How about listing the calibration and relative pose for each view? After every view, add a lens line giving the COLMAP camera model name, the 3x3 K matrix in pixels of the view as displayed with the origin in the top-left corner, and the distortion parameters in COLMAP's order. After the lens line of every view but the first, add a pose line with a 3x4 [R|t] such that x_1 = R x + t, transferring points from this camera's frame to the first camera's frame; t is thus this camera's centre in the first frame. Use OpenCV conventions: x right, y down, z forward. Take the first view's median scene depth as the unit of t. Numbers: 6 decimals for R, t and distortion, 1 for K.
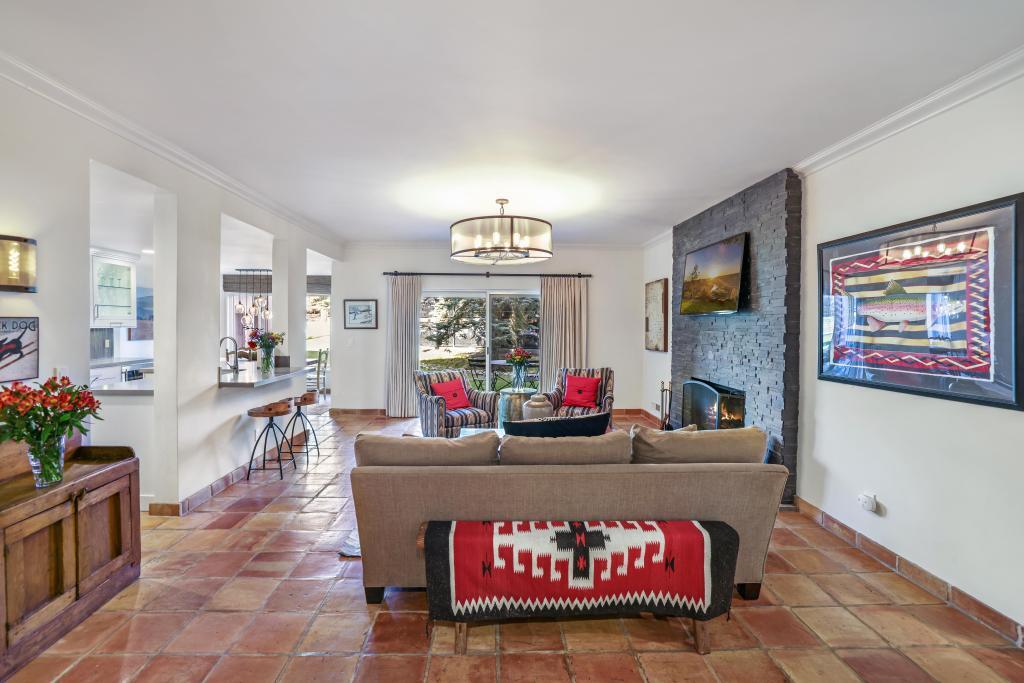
lens RADIAL K [[461.2, 0, 504.7], [0, 461.2, 334.6], [0, 0, 1]] dist [-0.037500, 0.010805]
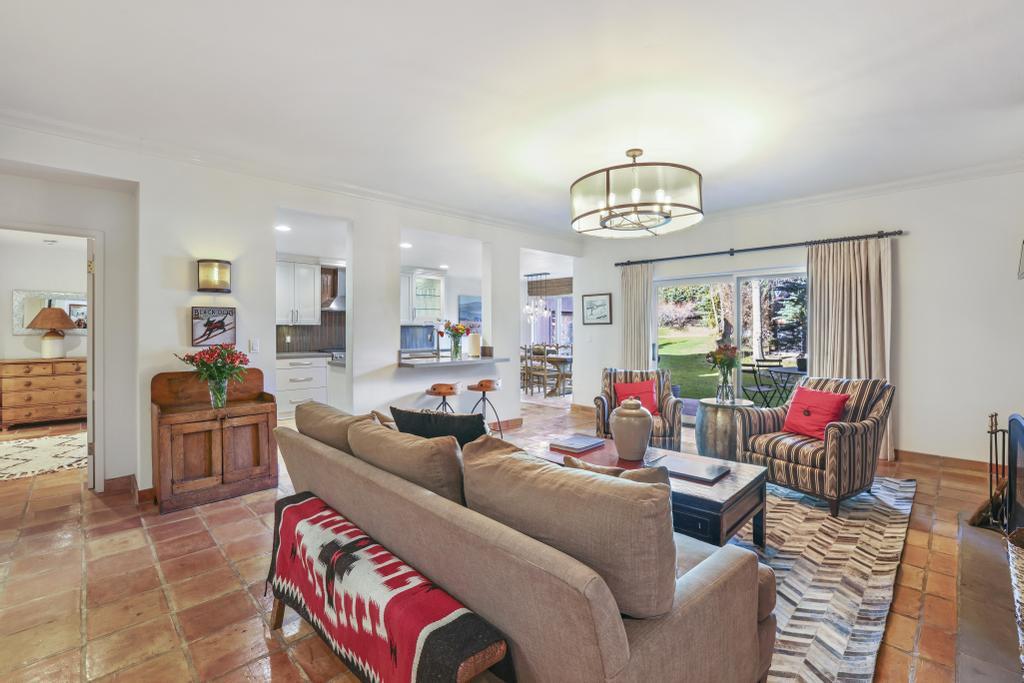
lens RADIAL K [[461.2, 0, 504.7], [0, 461.2, 334.6], [0, 0, 1]] dist [-0.037500, 0.010805]
pose [[0.665826, 0.002601, -0.746102, 0.817138], [-0.013156, 0.999879, -0.008255, 0.057383], [0.745991, 0.015312, 0.665780, 0.597860]]
